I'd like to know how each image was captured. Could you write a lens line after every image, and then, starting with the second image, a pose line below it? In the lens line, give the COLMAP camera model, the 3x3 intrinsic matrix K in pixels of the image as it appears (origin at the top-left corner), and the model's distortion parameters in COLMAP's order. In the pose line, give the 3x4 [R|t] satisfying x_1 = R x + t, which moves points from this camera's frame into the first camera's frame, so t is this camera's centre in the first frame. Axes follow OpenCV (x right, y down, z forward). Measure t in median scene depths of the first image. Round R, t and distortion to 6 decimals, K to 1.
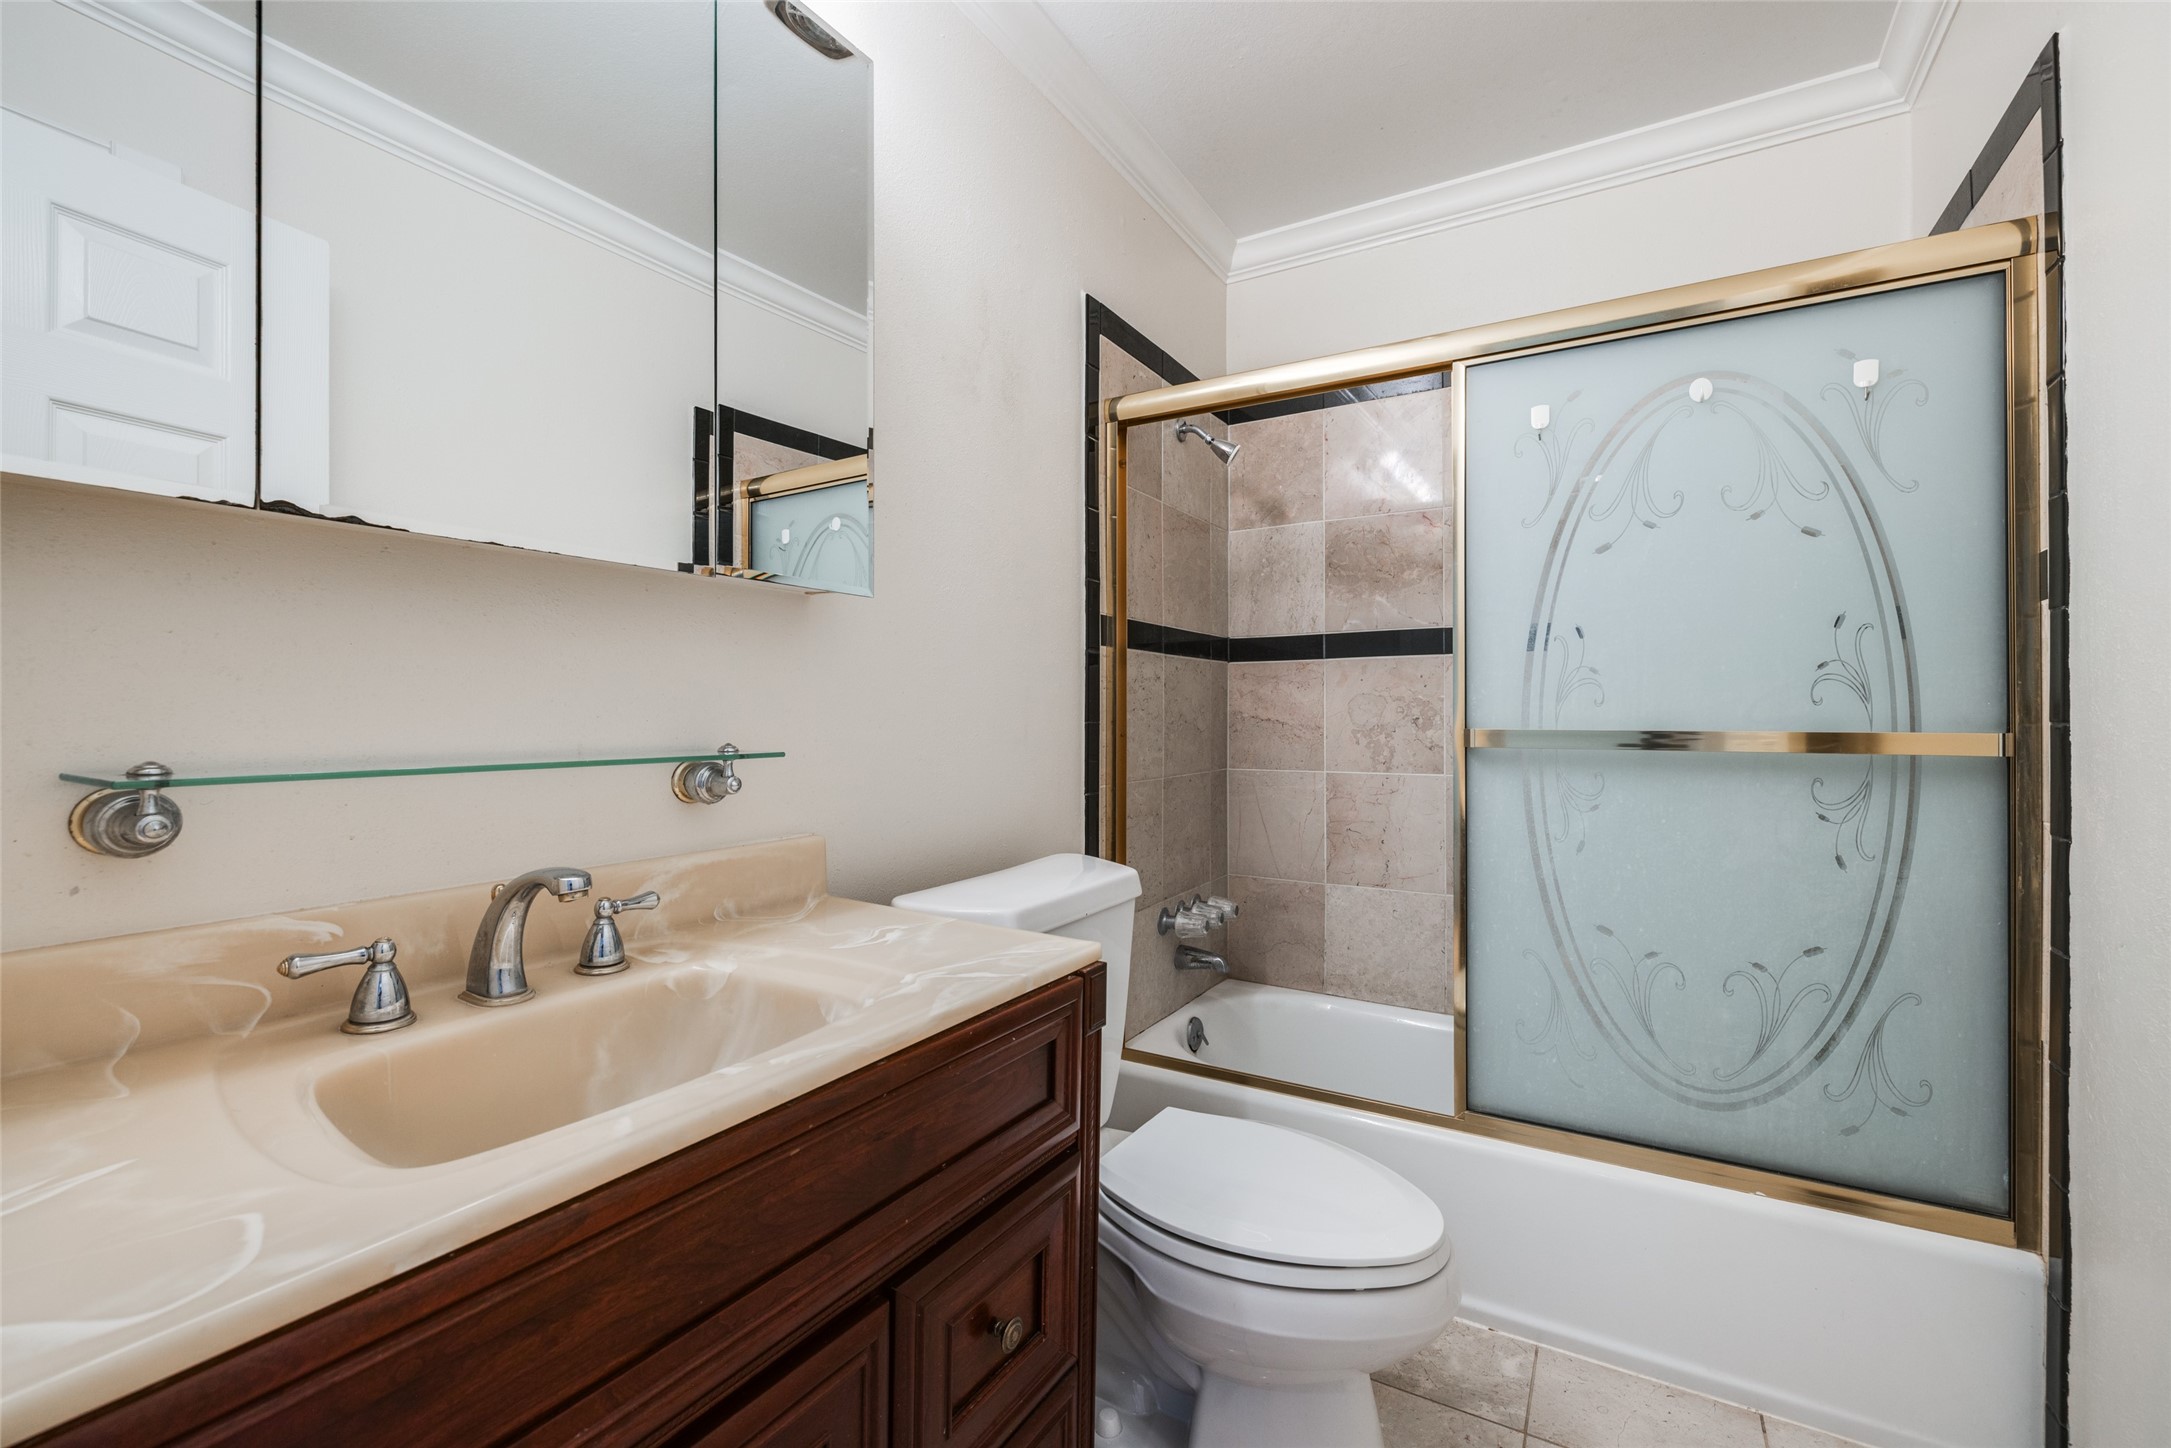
lens RADIAL K [[918.9, 0, 1080.3], [0, 918.9, 711.9], [0, 0, 1]] dist [-0.009892, 0.002831]
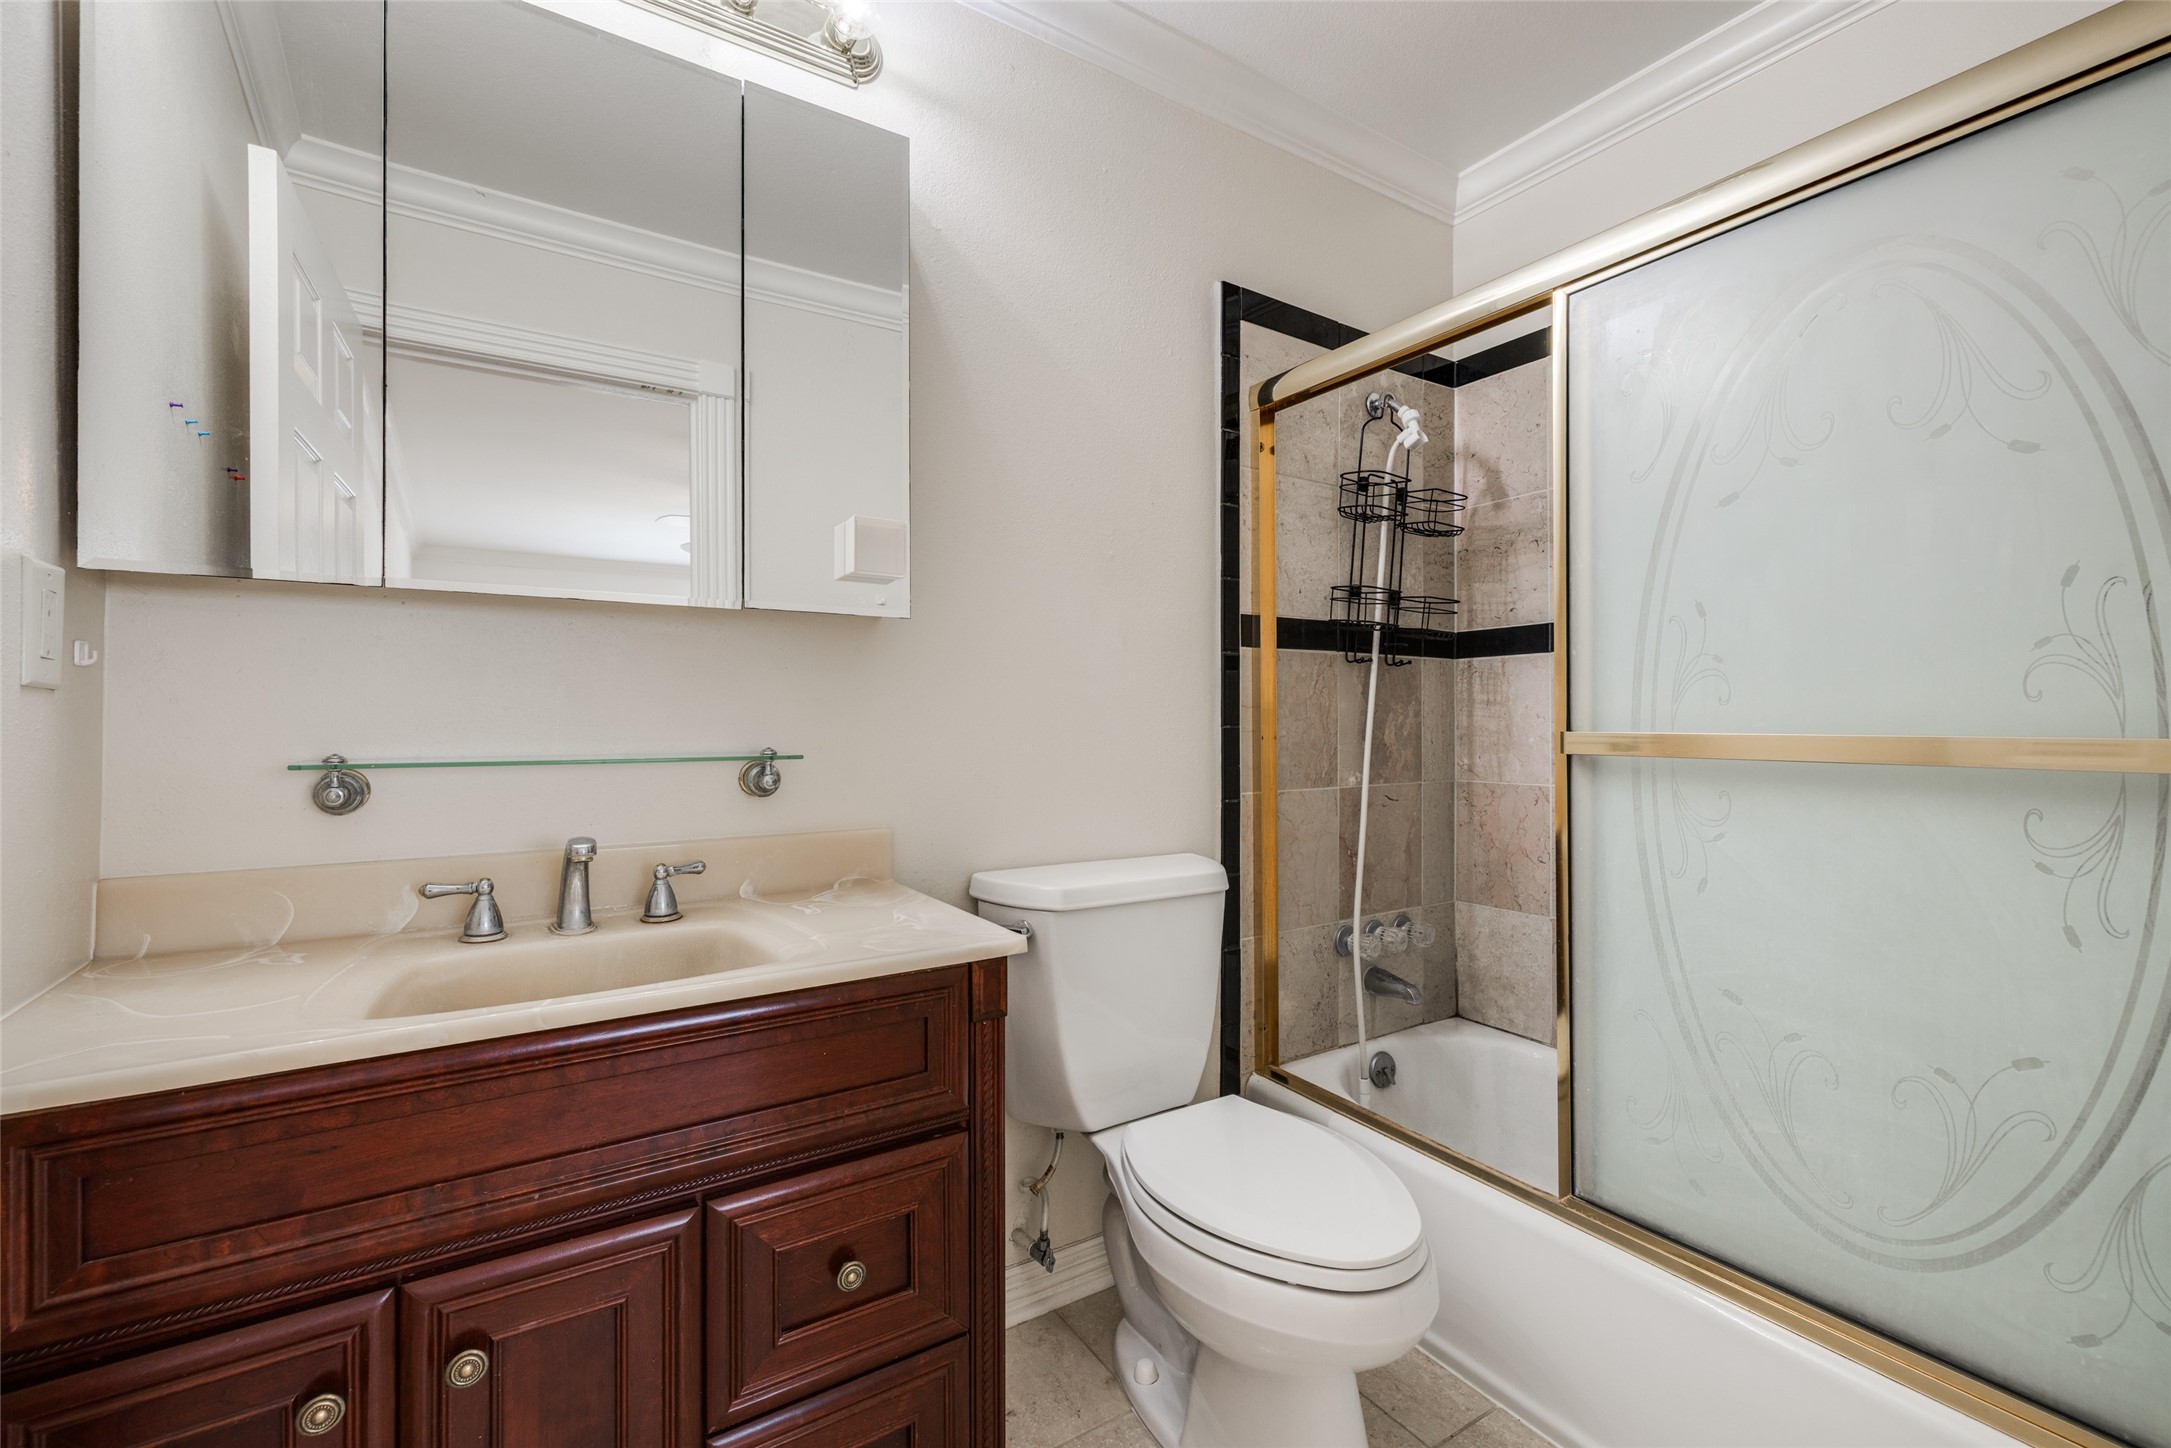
lens RADIAL K [[918.9, 0, 1043.3], [0, 918.9, 734.2], [0, 0, 1]] dist [-0.009892, 0.002831]
pose [[0.896830, 0.002891, -0.442367, 0.392280], [0.006507, 0.999784, 0.019725, -0.001368], [0.442328, -0.020568, 0.896617, 0.061493]]
